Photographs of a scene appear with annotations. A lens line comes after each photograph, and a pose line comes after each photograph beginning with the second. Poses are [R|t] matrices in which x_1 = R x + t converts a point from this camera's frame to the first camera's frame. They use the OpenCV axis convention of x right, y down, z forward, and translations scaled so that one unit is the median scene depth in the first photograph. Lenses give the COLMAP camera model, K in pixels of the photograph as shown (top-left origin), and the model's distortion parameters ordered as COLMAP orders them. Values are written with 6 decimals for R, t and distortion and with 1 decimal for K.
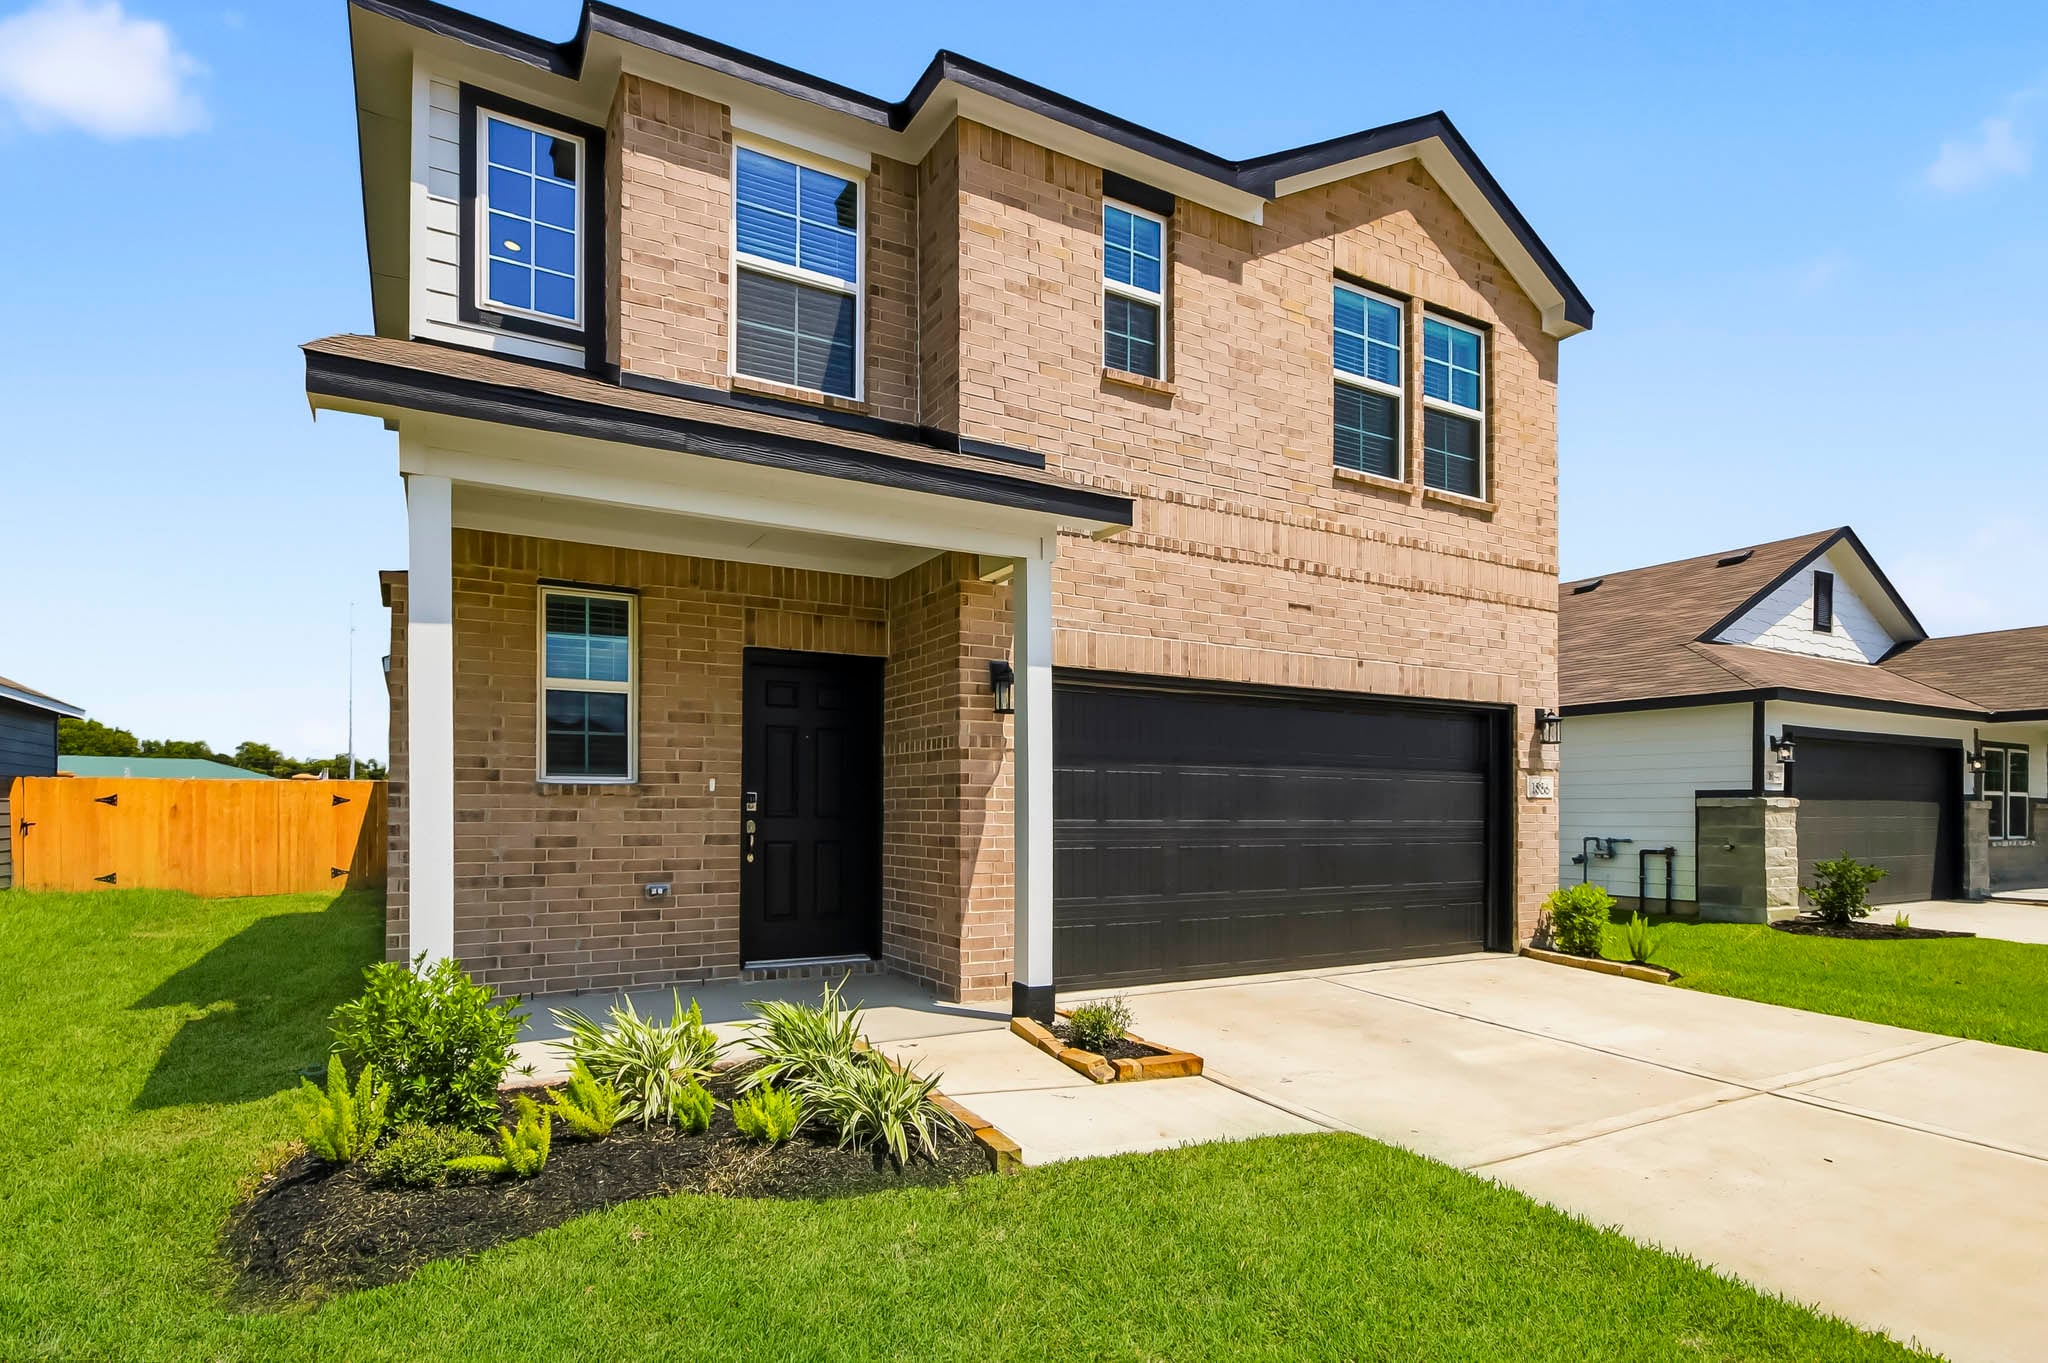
lens RADIAL K [[1075.0, 0, 1058.7], [0, 1075.0, 813.7], [0, 0, 1]] dist [-0.000315, -0.000266]
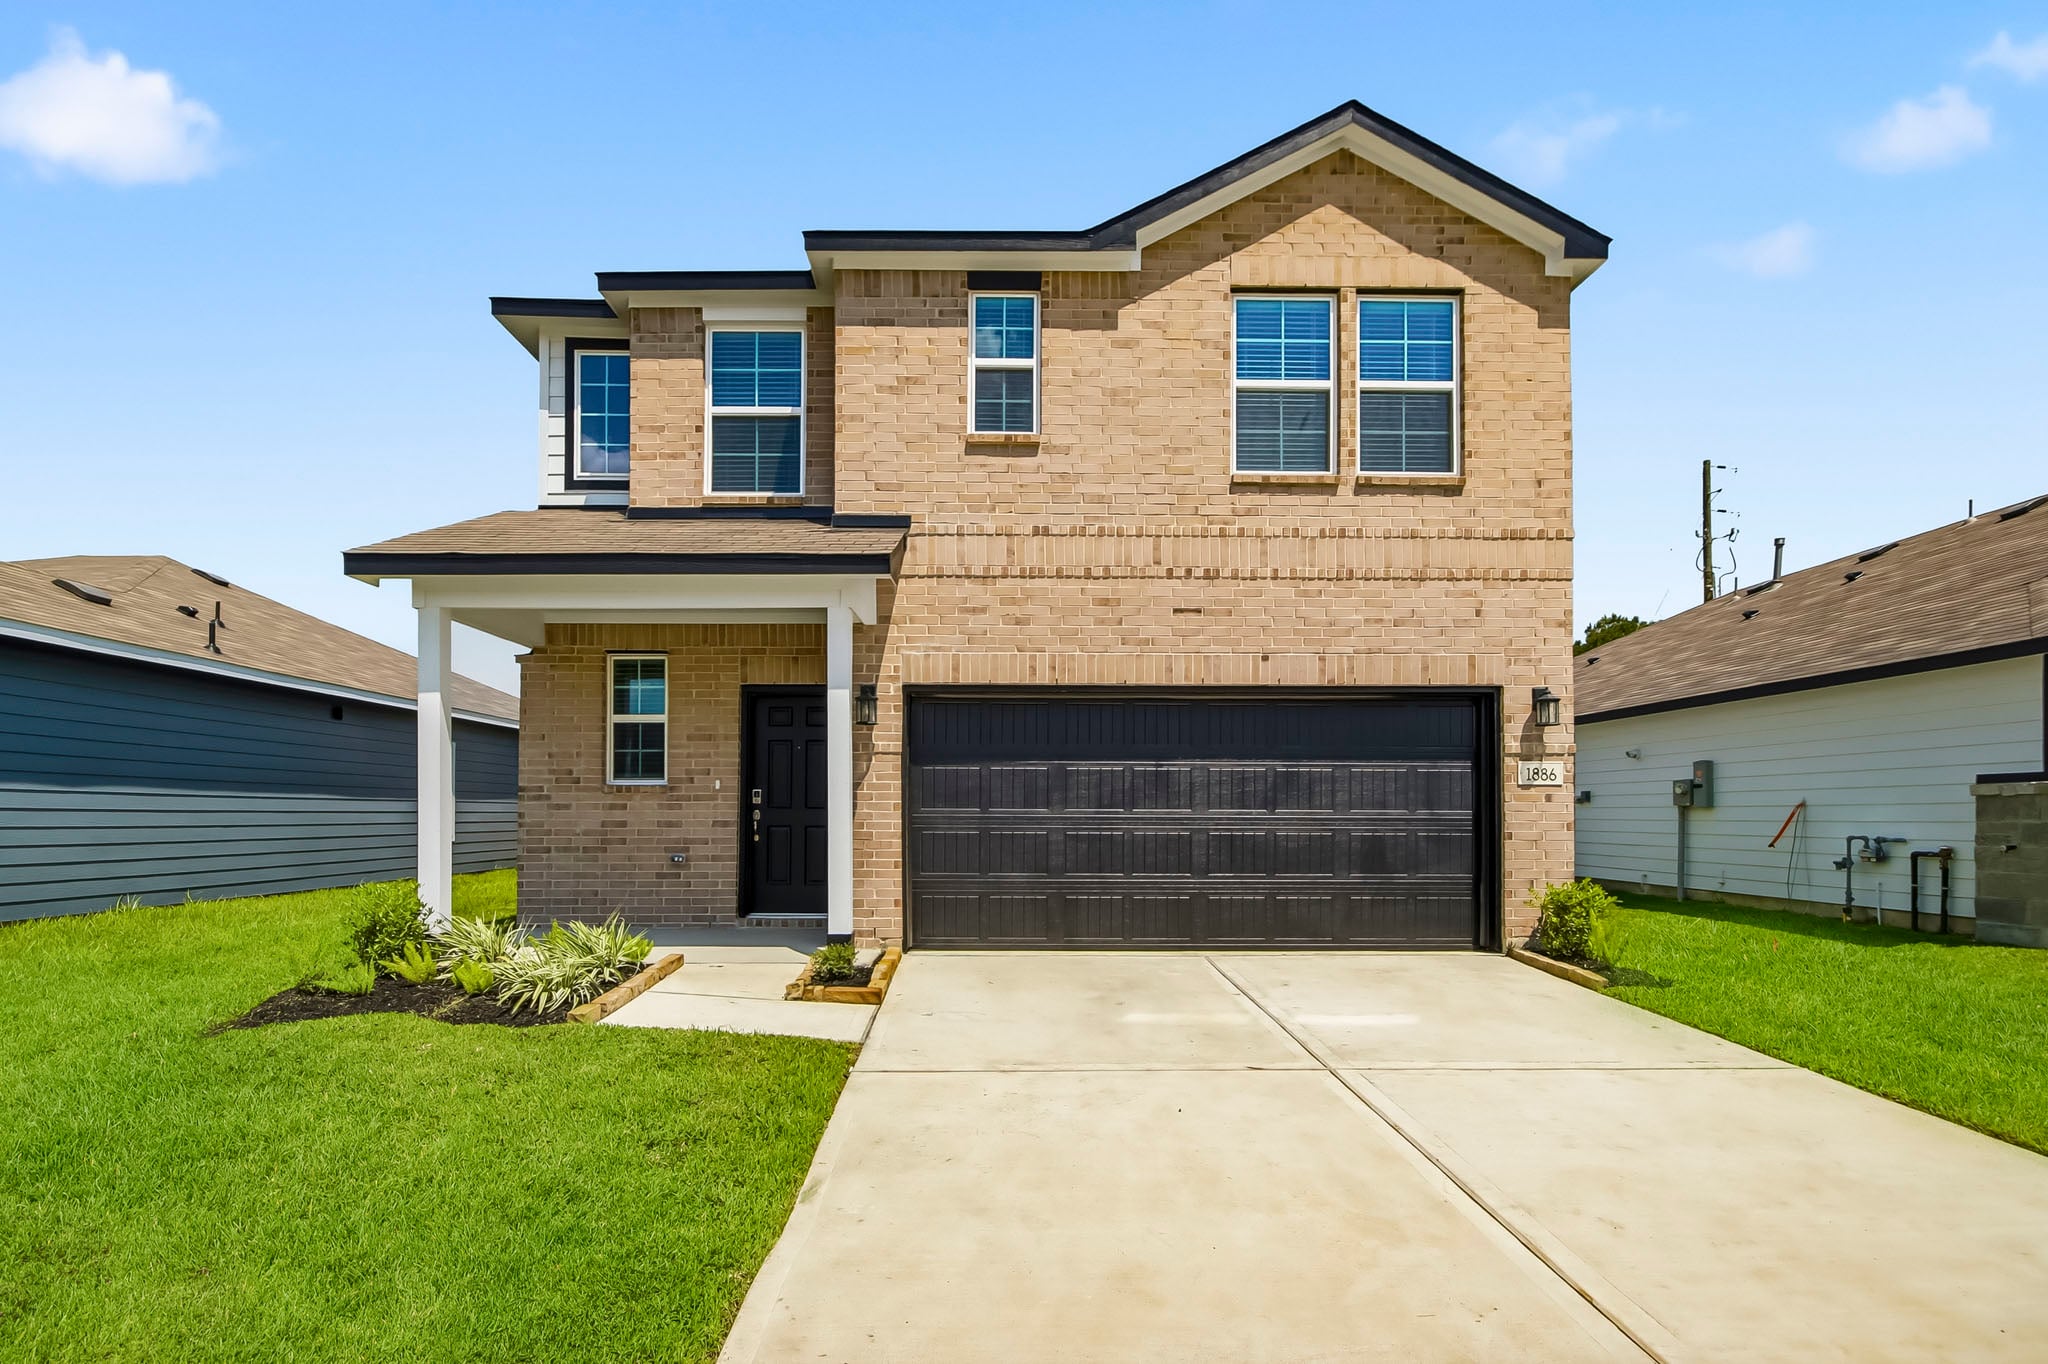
lens RADIAL K [[1075.0, 0, 1058.7], [0, 1075.0, 814.2], [0, 0, 1]] dist [-0.000315, -0.000266]
pose [[0.867819, -0.005217, -0.496853, 0.675773], [0.000939, 0.999960, -0.008860, 0.021865], [0.496880, 0.007223, 0.867789, 0.003508]]
